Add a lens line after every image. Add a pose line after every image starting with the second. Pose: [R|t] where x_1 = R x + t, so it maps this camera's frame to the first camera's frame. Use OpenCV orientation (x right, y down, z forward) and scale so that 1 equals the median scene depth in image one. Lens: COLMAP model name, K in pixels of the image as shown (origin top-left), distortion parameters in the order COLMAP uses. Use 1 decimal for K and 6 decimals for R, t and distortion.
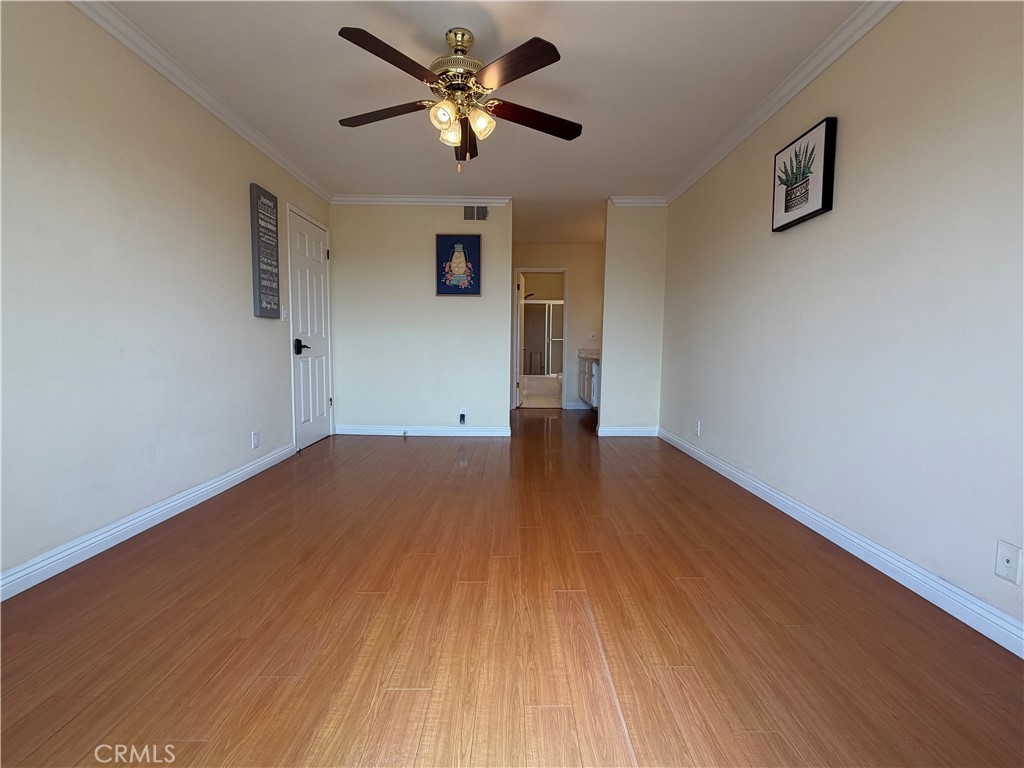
lens RADIAL K [[469.1, 0, 519.7], [0, 469.1, 377.4], [0, 0, 1]] dist [0.001636, -0.002427]
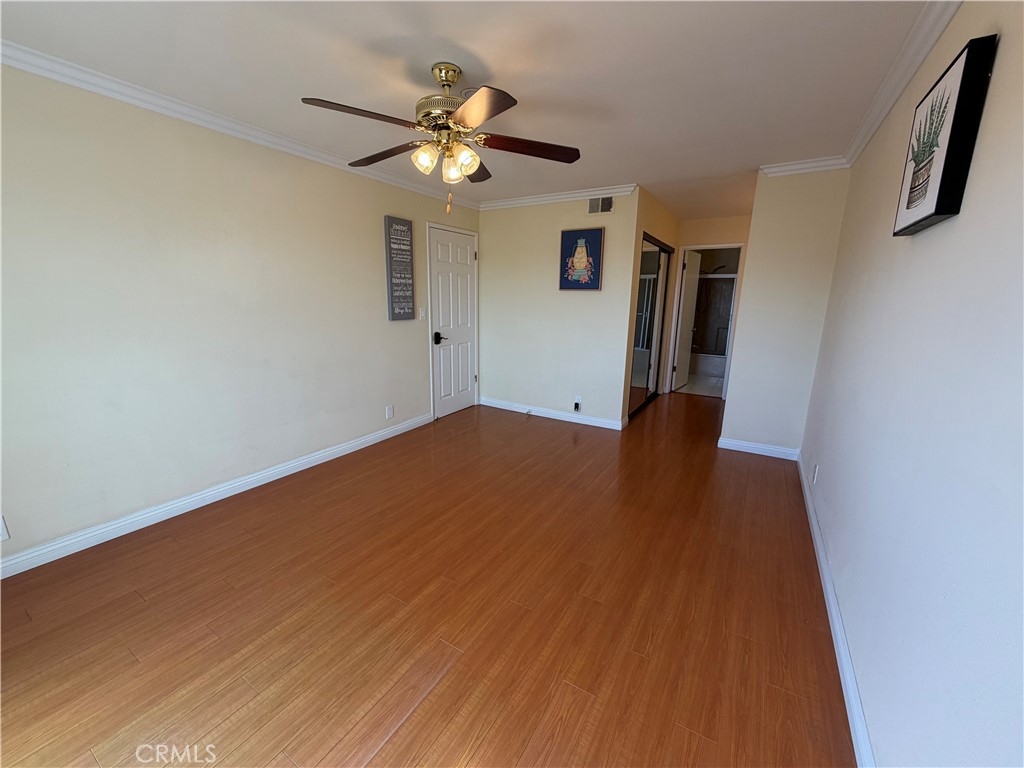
lens RADIAL K [[414.8, 0, 510.9], [0, 414.8, 378.7], [0, 0, 1]] dist [-0.003493, -0.000498]
pose [[0.847866, 0.109646, -0.518749, 0.333701], [-0.044695, 0.989682, 0.136133, -0.139229], [0.528323, -0.092237, 0.844019, 0.184969]]
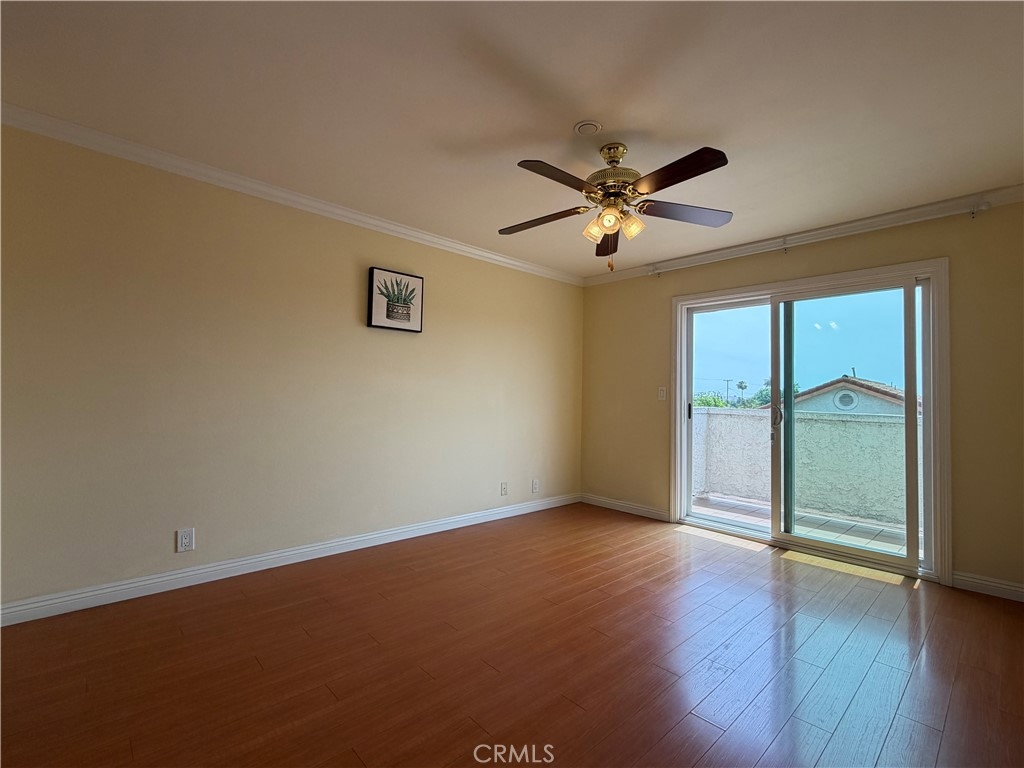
lens RADIAL K [[469.1, 0, 499.9], [0, 469.1, 377.6], [0, 0, 1]] dist [0.001636, -0.002427]
pose [[-0.658411, 0.013683, 0.752534, -0.506268], [0.026563, 0.999634, 0.005065, -0.138719], [-0.752190, 0.023324, -0.658533, 1.270200]]
